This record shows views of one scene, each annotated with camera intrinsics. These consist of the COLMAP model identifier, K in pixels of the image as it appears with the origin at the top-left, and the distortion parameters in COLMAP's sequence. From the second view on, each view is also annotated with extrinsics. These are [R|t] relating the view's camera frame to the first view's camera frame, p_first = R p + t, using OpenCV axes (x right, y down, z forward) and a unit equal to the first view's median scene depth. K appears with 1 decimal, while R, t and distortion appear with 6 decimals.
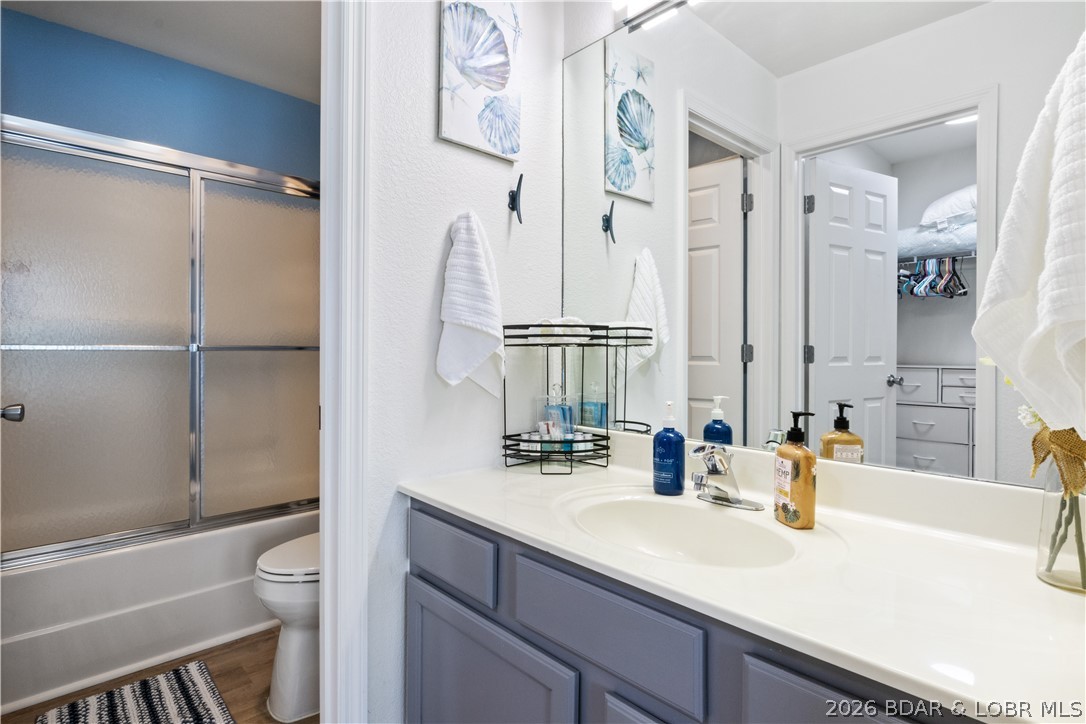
lens RADIAL K [[561.2, 0, 539.8], [0, 561.2, 345.5], [0, 0, 1]] dist [-0.004012, -0.001658]
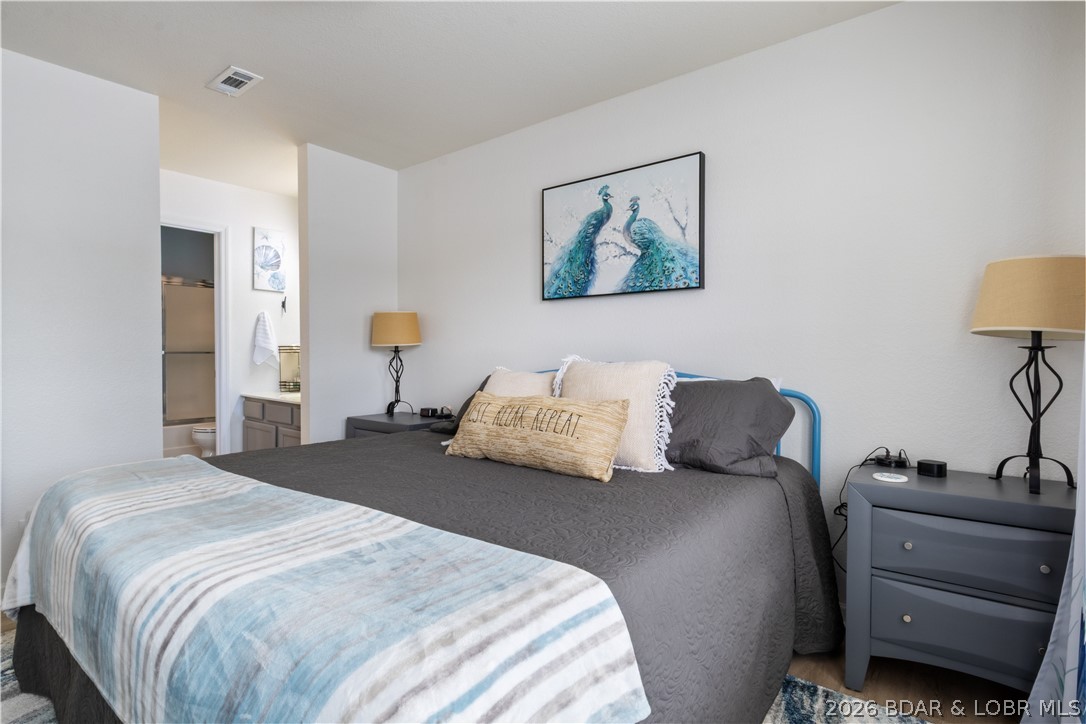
lens RADIAL K [[547.2, 0, 543.0], [0, 547.2, 362.0], [0, 0, 1]] dist [-0.006229, -0.000622]
pose [[0.985383, -0.001852, 0.170342, 0.943331], [-0.002426, 0.999687, 0.024907, -0.027762], [-0.170334, -0.024956, 0.985070, -2.447104]]
